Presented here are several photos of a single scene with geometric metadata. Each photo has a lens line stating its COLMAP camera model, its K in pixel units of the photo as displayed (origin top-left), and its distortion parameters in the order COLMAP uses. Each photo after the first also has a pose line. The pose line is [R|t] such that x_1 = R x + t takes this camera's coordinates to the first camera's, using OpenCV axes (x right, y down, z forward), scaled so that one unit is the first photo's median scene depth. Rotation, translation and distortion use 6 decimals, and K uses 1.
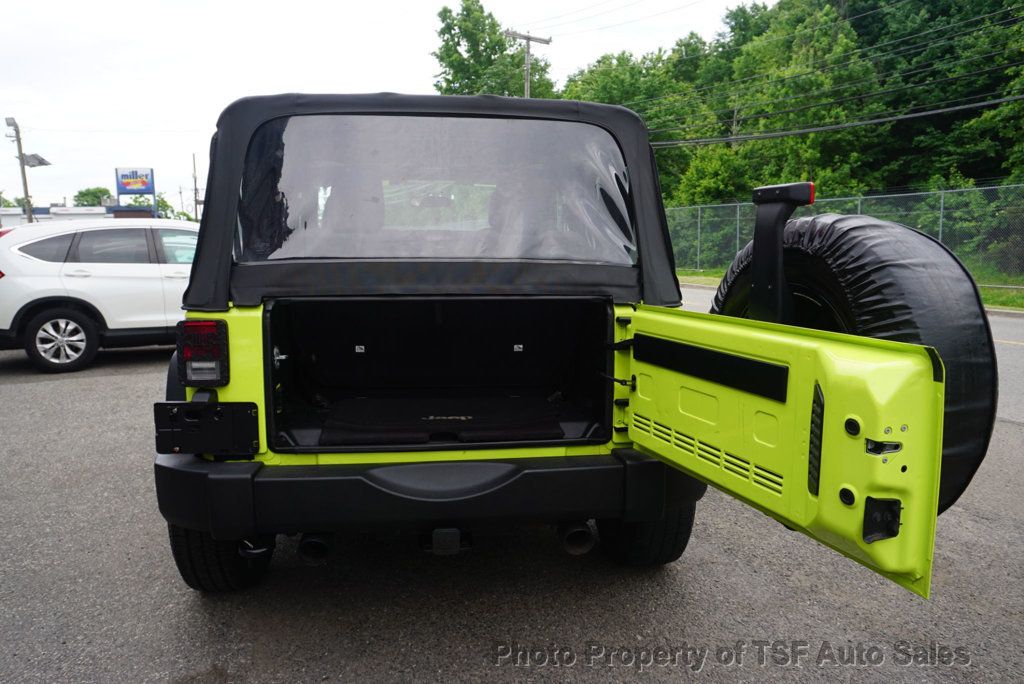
lens RADIAL K [[715.8, 0, 511.9], [0, 715.8, 339.3], [0, 0, 1]] dist [-0.036296, 0.008338]
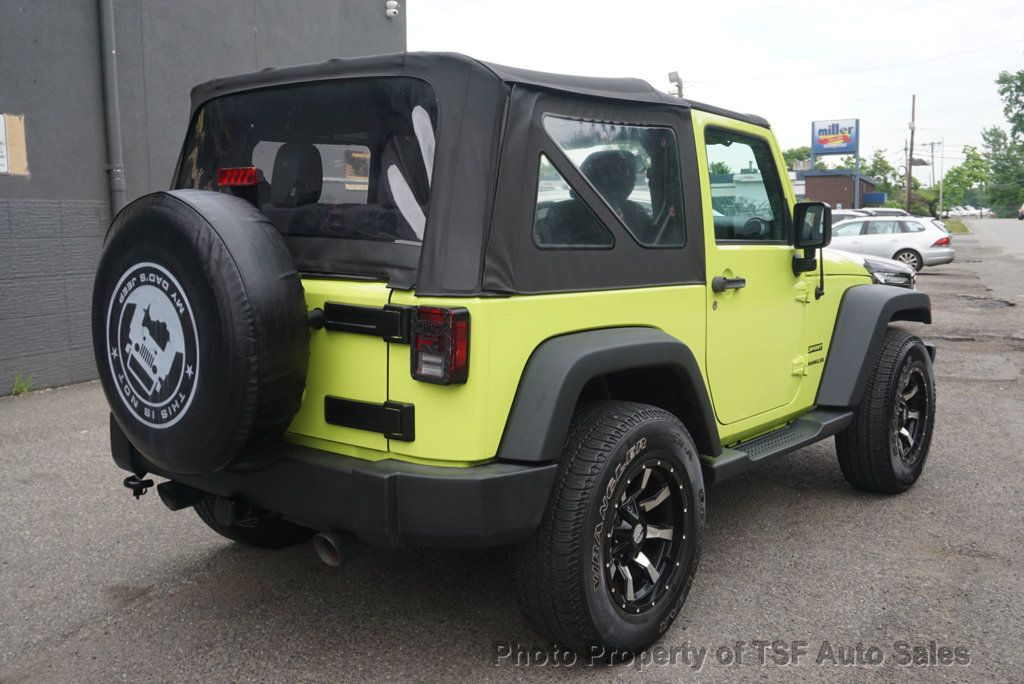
lens RADIAL K [[1000.3, 0, 519.4], [0, 1000.3, 324.4], [0, 0, 1]] dist [0.009559, 0.000000]
pose [[0.694993, 0.081429, -0.714391, 0.675736], [-0.102158, 0.994670, 0.013993, -0.023791], [0.711723, 0.063256, 0.699607, 0.165357]]
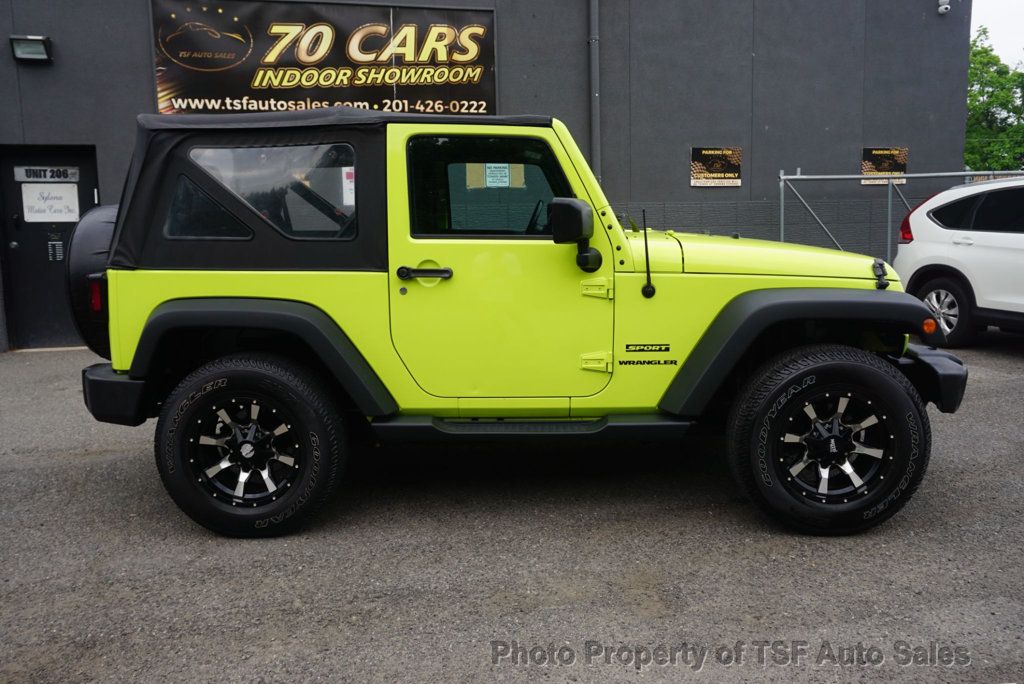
lens RADIAL K [[806.1, 0, 519.1], [0, 806.1, 332.5], [0, 0, 1]] dist [-0.001137, 0.006025]
pose [[-0.139640, 0.147966, -0.979085, 0.992588], [-0.120818, 0.978839, 0.165161, -0.166721], [0.982804, 0.141354, -0.118808, 1.209615]]
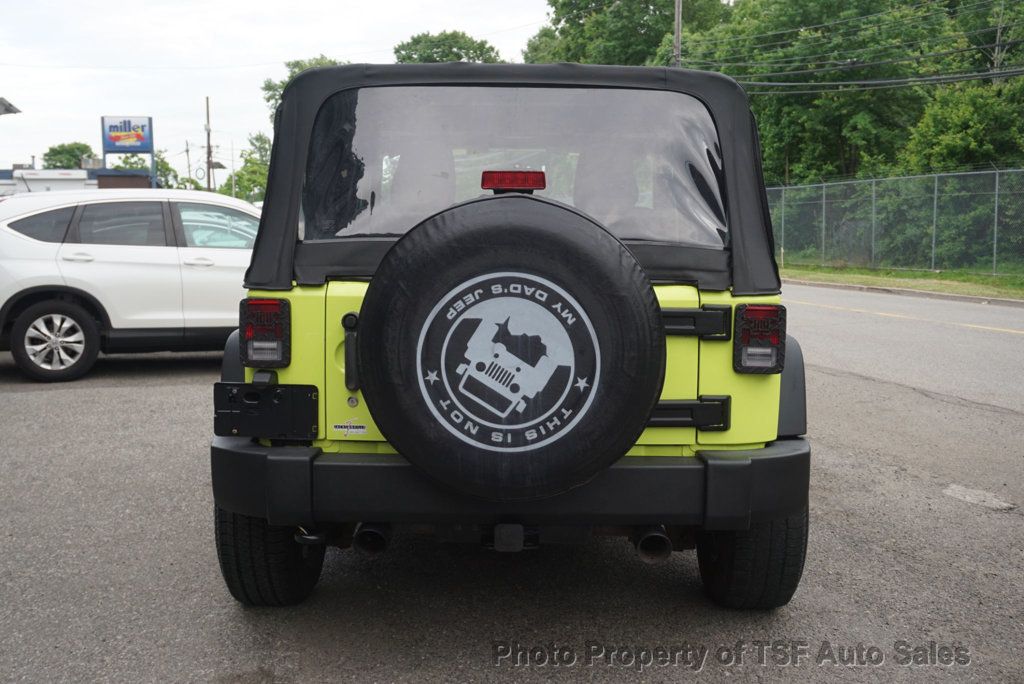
lens RADIAL K [[1056.9, 0, 516.2], [0, 1056.9, 336.1], [0, 0, 1]] dist [0.012191, 0.000000]
pose [[0.991400, 0.023883, -0.128672, 0.052062], [-0.027860, 0.999185, -0.029198, 0.033114], [0.127870, 0.032532, 0.991257, -0.222427]]
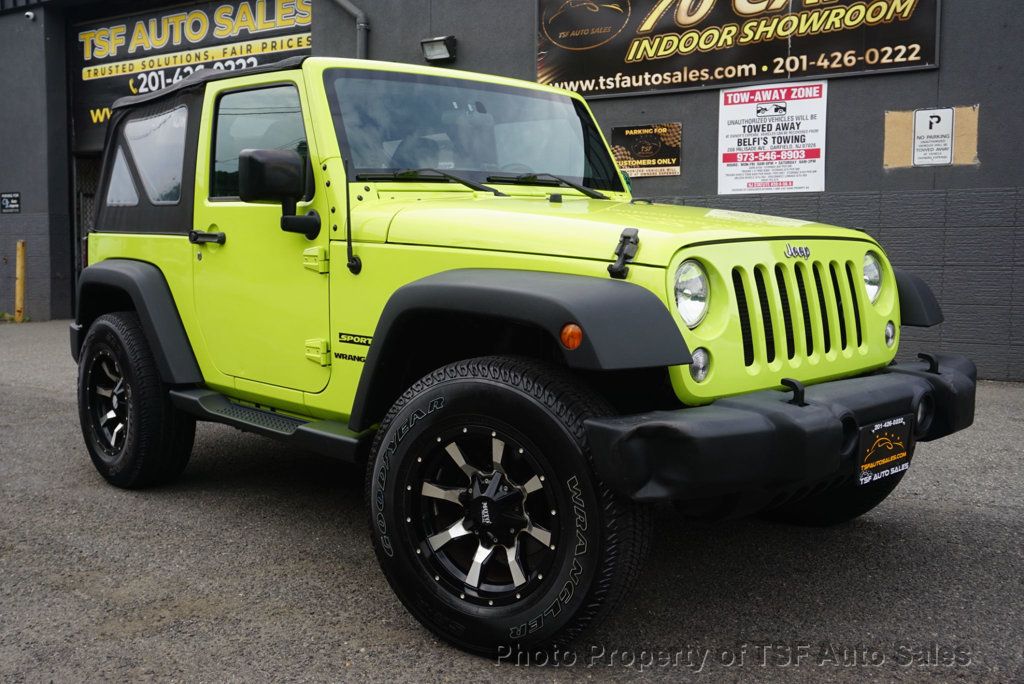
lens RADIAL K [[1000.3, 0, 500.1], [0, 1000.3, 321.3], [0, 0, 1]] dist [0.009559, 0.000000]
pose [[-0.813717, 0.053975, -0.578750, 0.481942], [-0.074861, 0.977656, 0.196431, -0.213429], [0.576421, 0.203165, -0.791494, 2.011505]]
